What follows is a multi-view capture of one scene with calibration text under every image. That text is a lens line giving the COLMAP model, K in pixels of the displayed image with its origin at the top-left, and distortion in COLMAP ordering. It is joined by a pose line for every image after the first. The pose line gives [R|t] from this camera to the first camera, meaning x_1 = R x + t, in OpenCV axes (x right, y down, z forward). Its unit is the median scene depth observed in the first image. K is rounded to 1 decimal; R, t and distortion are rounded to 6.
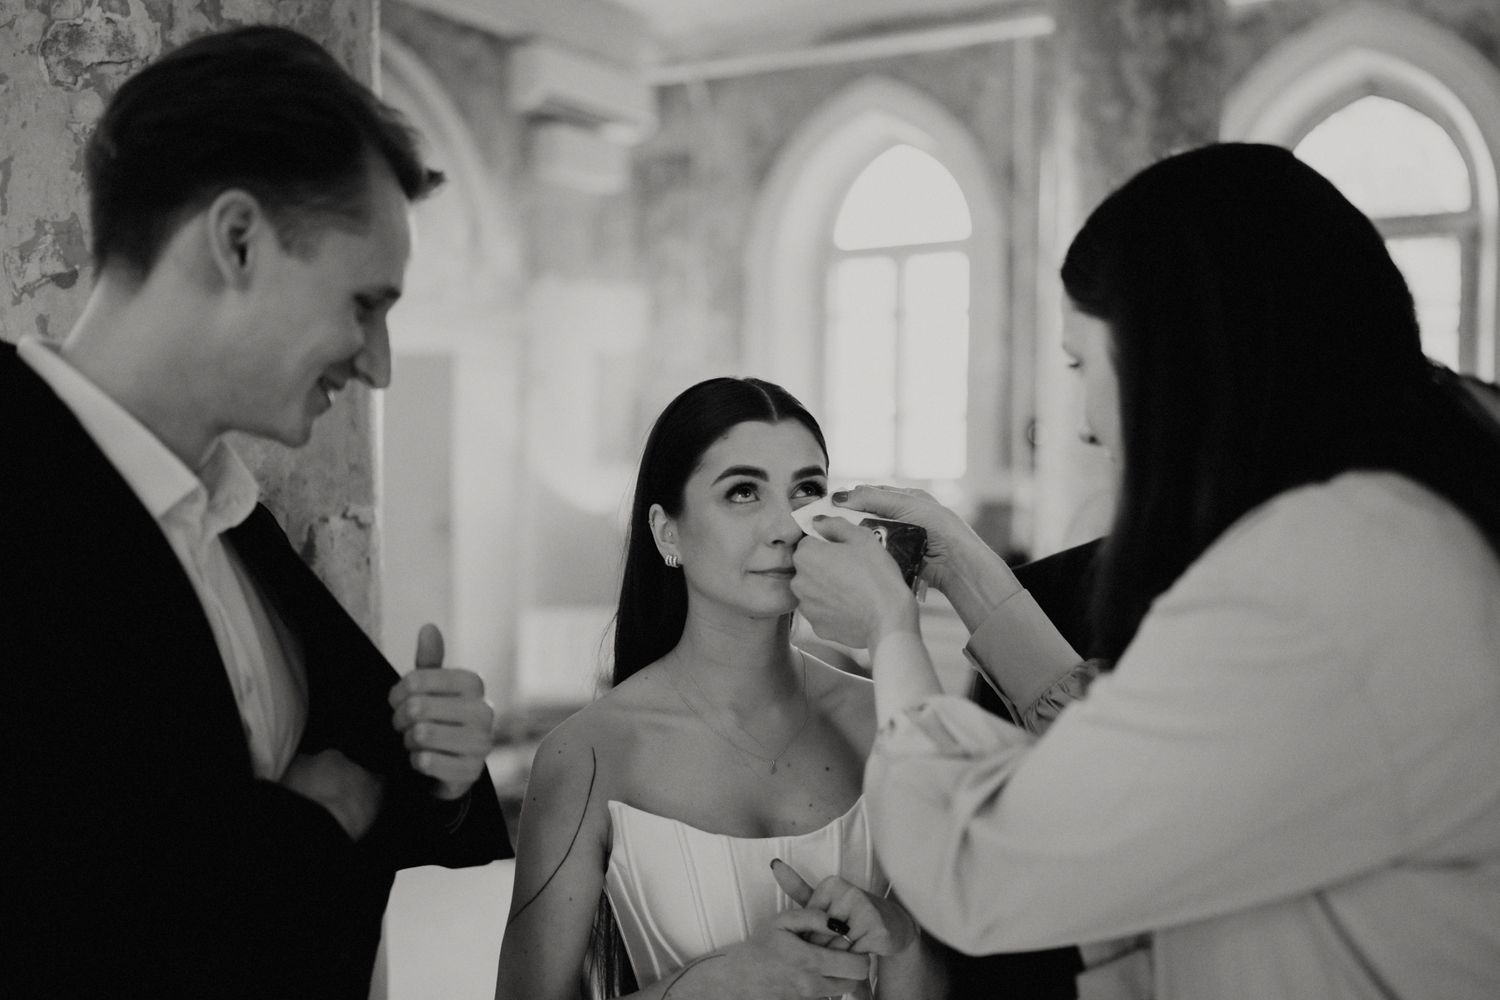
lens RADIAL K [[1456.6, 0, 750.0], [0, 1456.6, 500.0], [0, 0, 1]] dist [-0.008822, 0.032067]
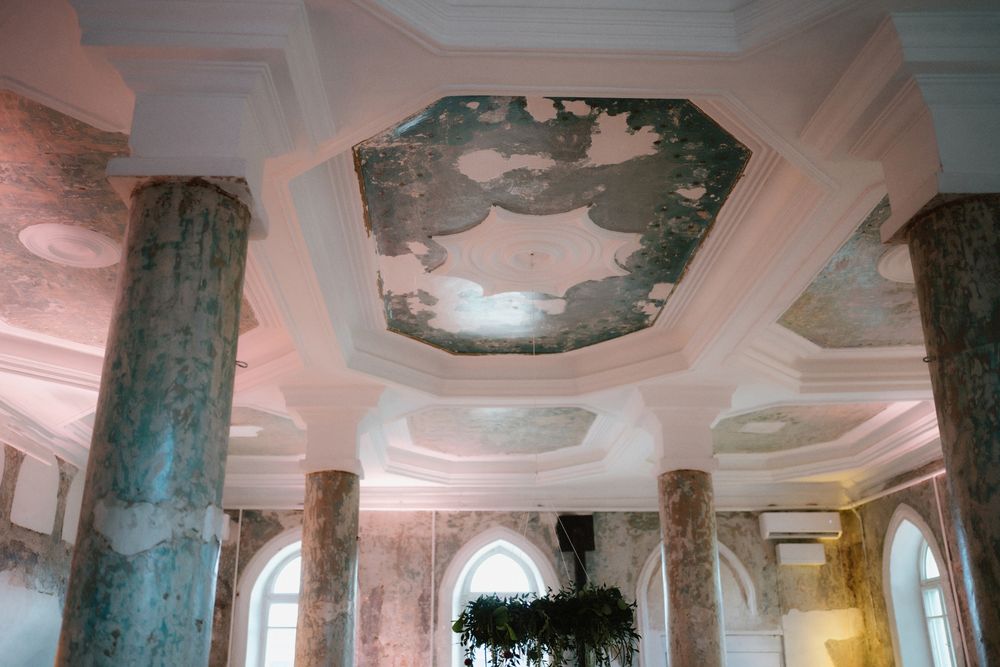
lens RADIAL K [[971.1, 0, 500.0], [0, 971.1, 333.5], [0, 0, 1]] dist [-0.008822, 0.032067]
pose [[0.554911, -0.290952, -0.779372, 0.935460], [-0.010826, 0.934242, -0.356475, -0.011800], [0.831840, 0.206249, 0.515271, -0.254607]]
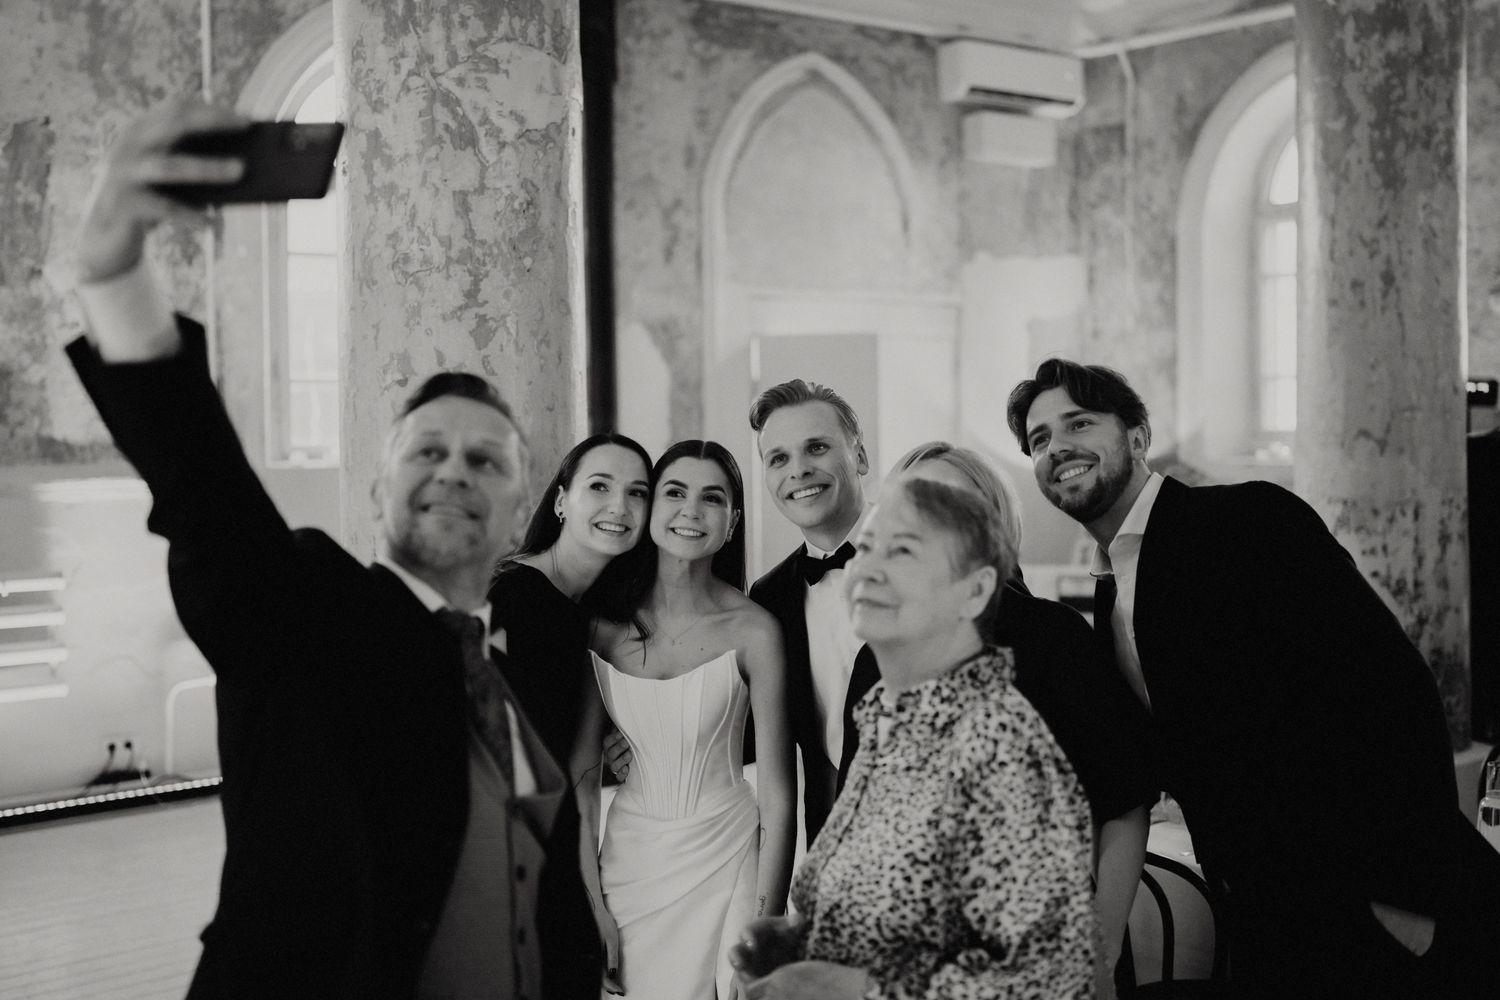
lens RADIAL K [[1597.1, 0, 750.0], [0, 1597.1, 500.0], [0, 0, 1]] dist [-0.010905, 0.024452]
pose [[0.925170, 0.006502, -0.379497, 0.156770], [0.006440, 0.999440, 0.032823, -0.011665], [0.379498, -0.032811, 0.924611, -0.165555]]
